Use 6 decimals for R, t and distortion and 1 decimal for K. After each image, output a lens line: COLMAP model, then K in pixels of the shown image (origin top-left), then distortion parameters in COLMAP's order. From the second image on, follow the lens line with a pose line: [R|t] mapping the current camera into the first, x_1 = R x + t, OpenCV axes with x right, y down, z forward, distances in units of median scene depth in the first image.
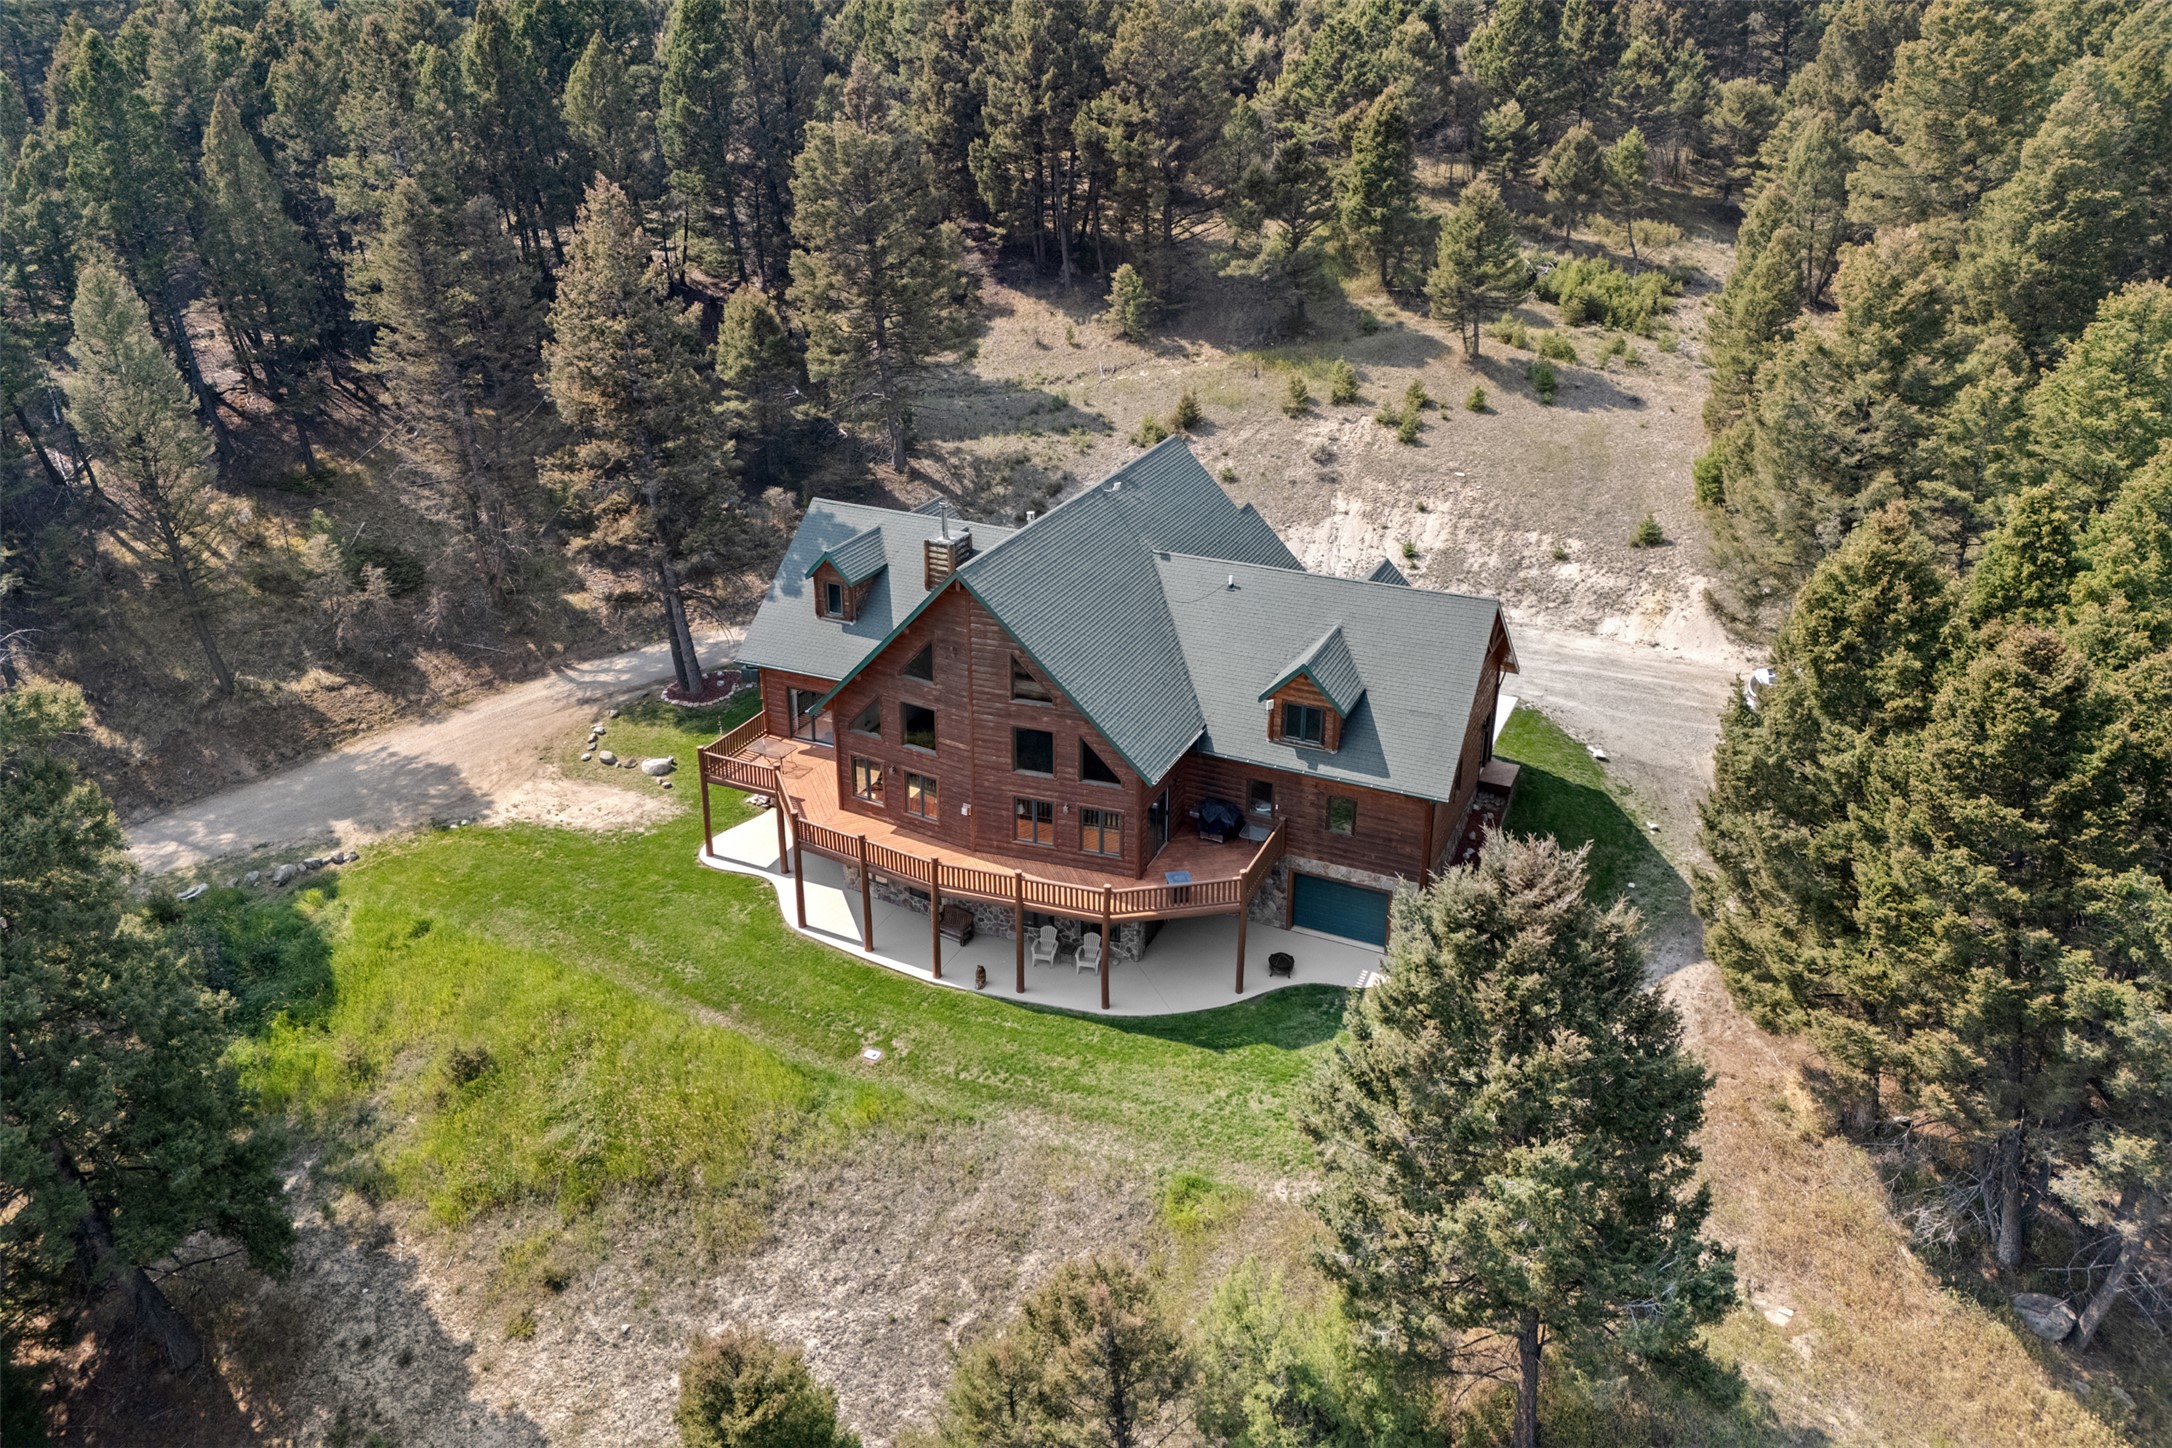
lens RADIAL K [[1595.2, 0, 1090.6], [0, 1595.2, 646.1], [0, 0, 1]] dist [0.096099, -0.104305]
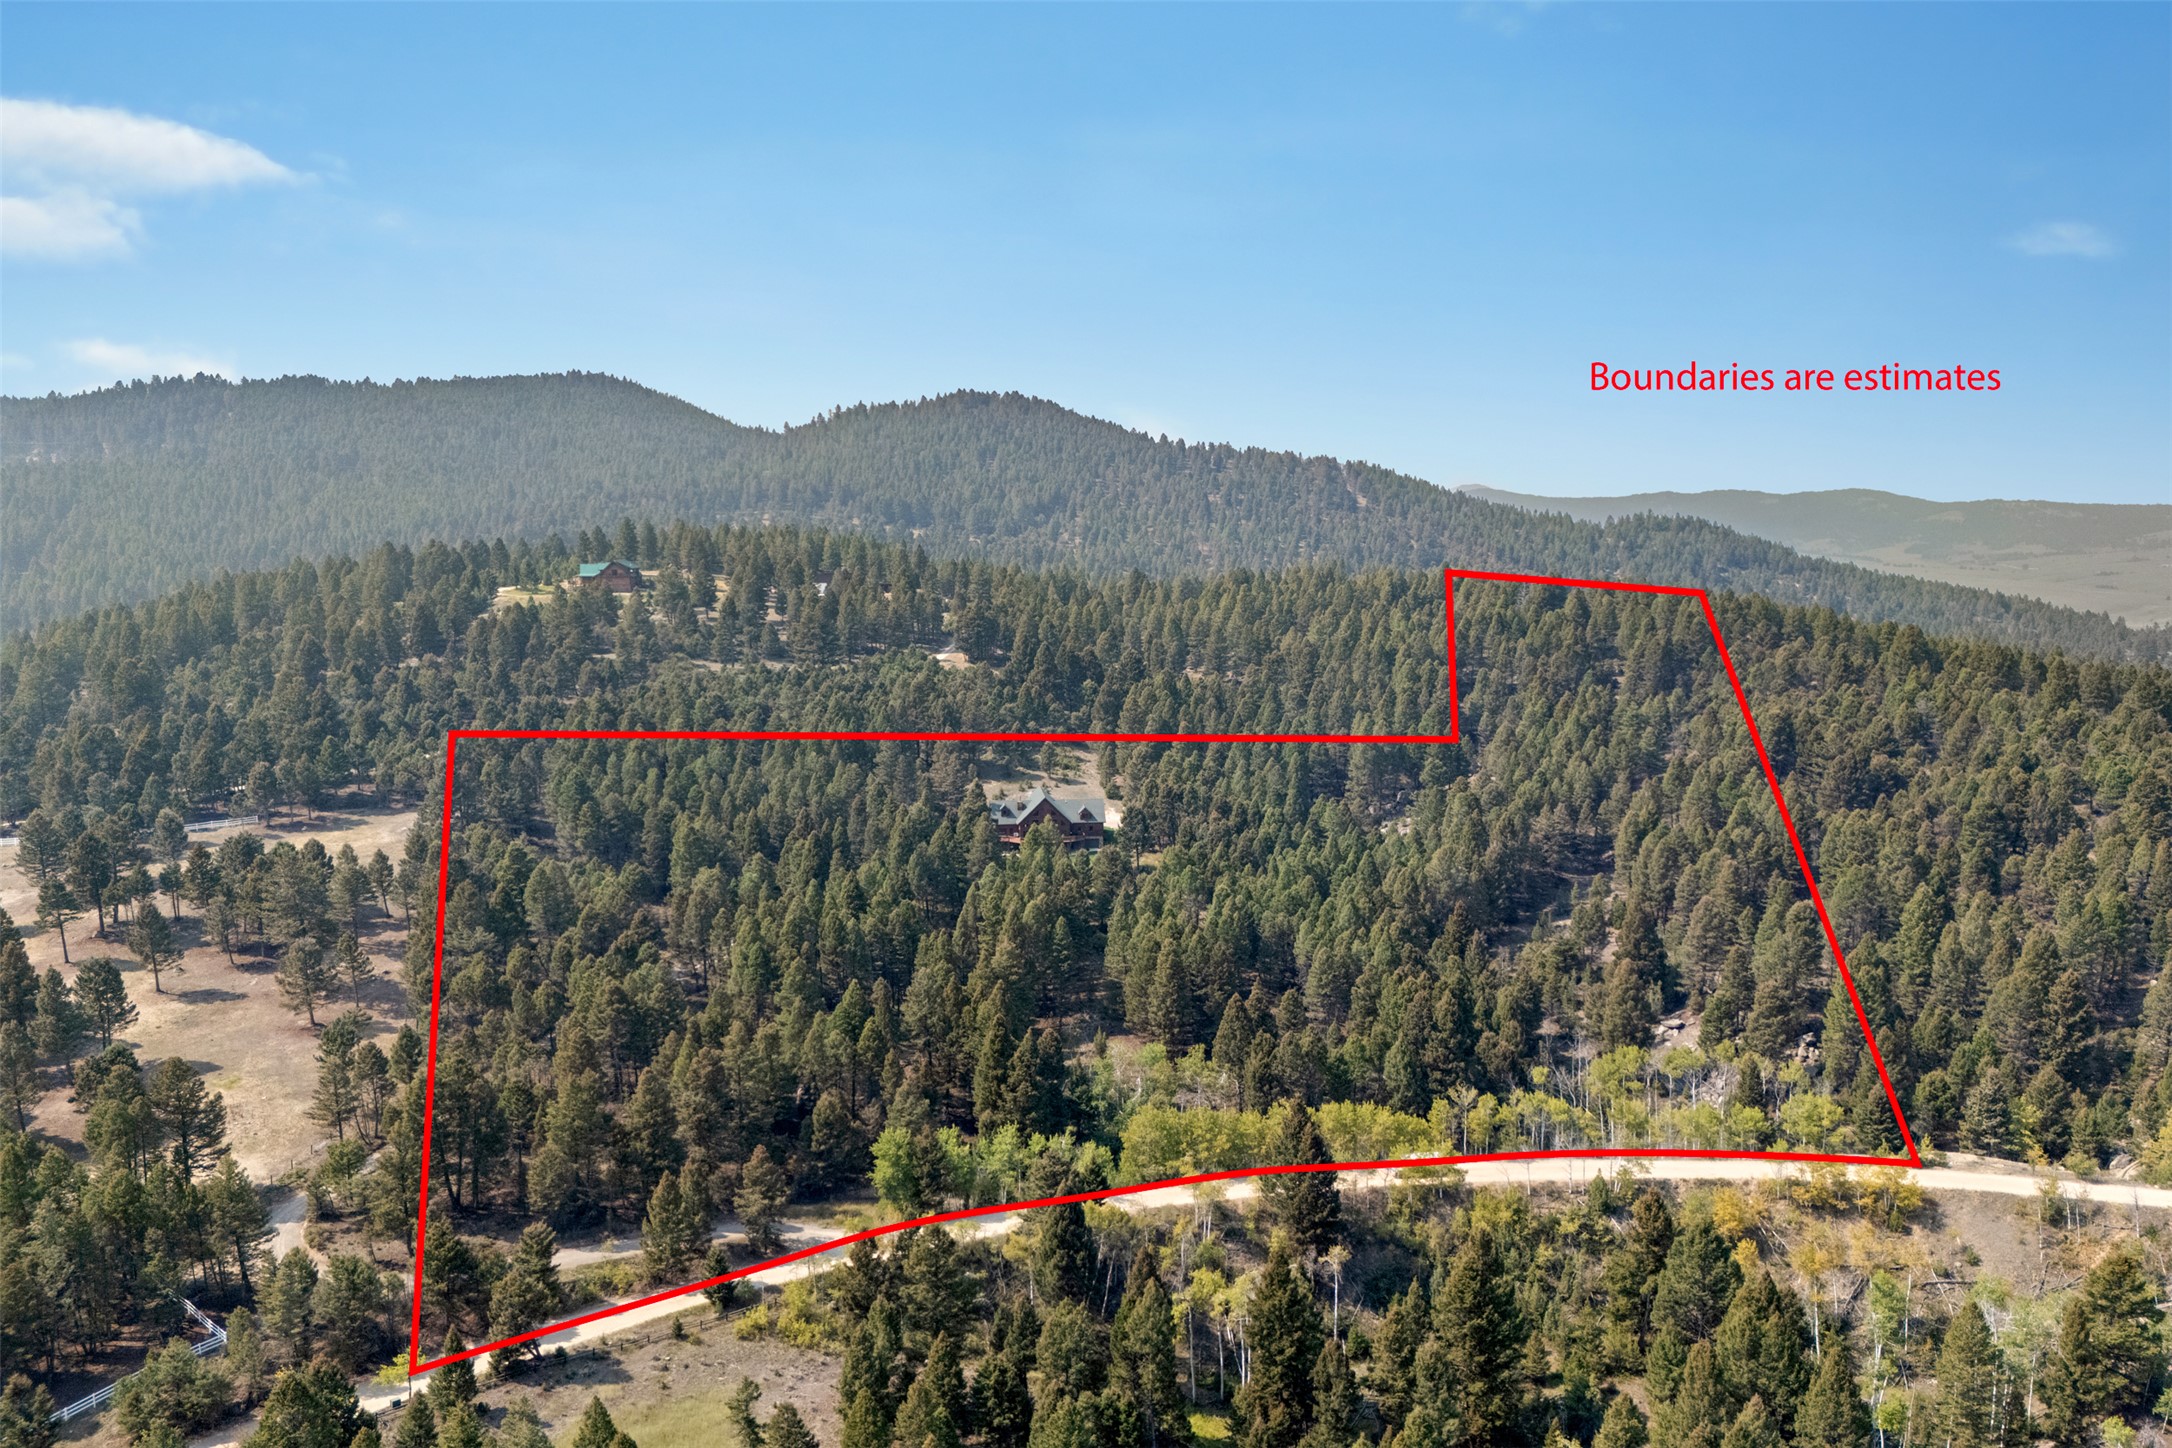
lens RADIAL K [[1595.2, 0, 1090.6], [0, 1595.2, 646.1], [0, 0, 1]] dist [0.096099, -0.104305]
pose [[0.861316, -0.039912, 0.506500, -2.447716], [0.199853, 0.943160, -0.265535, 0.875310], [-0.467112, 0.329935, 0.820335, -3.646563]]
